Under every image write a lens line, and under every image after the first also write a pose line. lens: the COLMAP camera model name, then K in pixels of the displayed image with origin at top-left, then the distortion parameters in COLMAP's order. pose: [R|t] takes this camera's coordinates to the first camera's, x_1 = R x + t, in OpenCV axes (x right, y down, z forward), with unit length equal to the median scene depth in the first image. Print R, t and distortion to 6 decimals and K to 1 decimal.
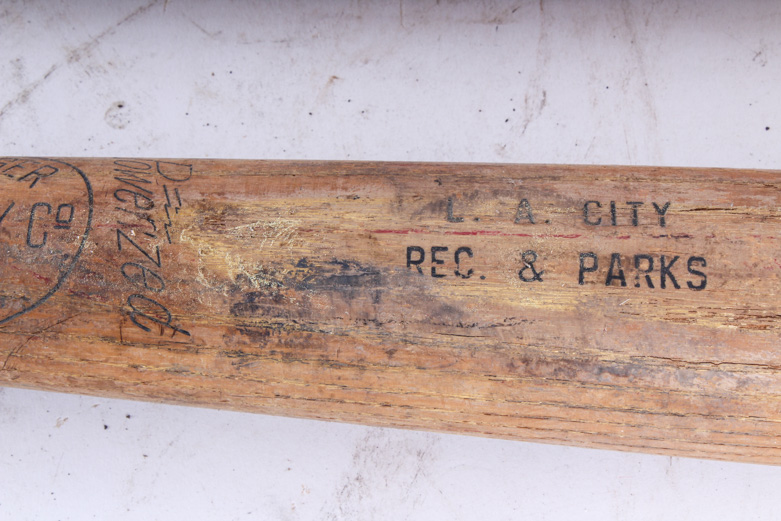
lens RADIAL K [[1843.8, 0, 388.7], [0, 1843.8, 260.5], [0, 0, 1]] dist [0.113091, 0.000000]
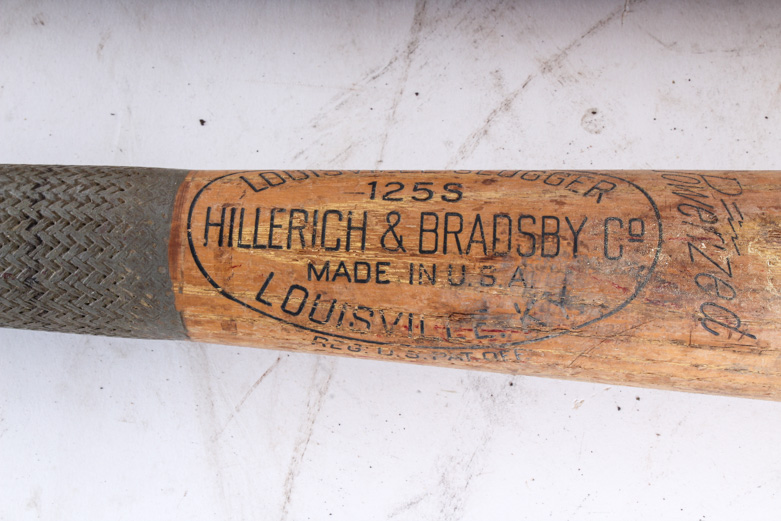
lens RADIAL K [[1492.3, 0, 388.5], [0, 1492.3, 258.9], [0, 0, 1]] dist [0.031912, 0.000000]
pose [[0.999938, -0.010045, 0.004824, -0.315052], [0.009721, 0.997958, 0.063132, -0.061907], [-0.005449, -0.063081, 0.997994, 0.116867]]
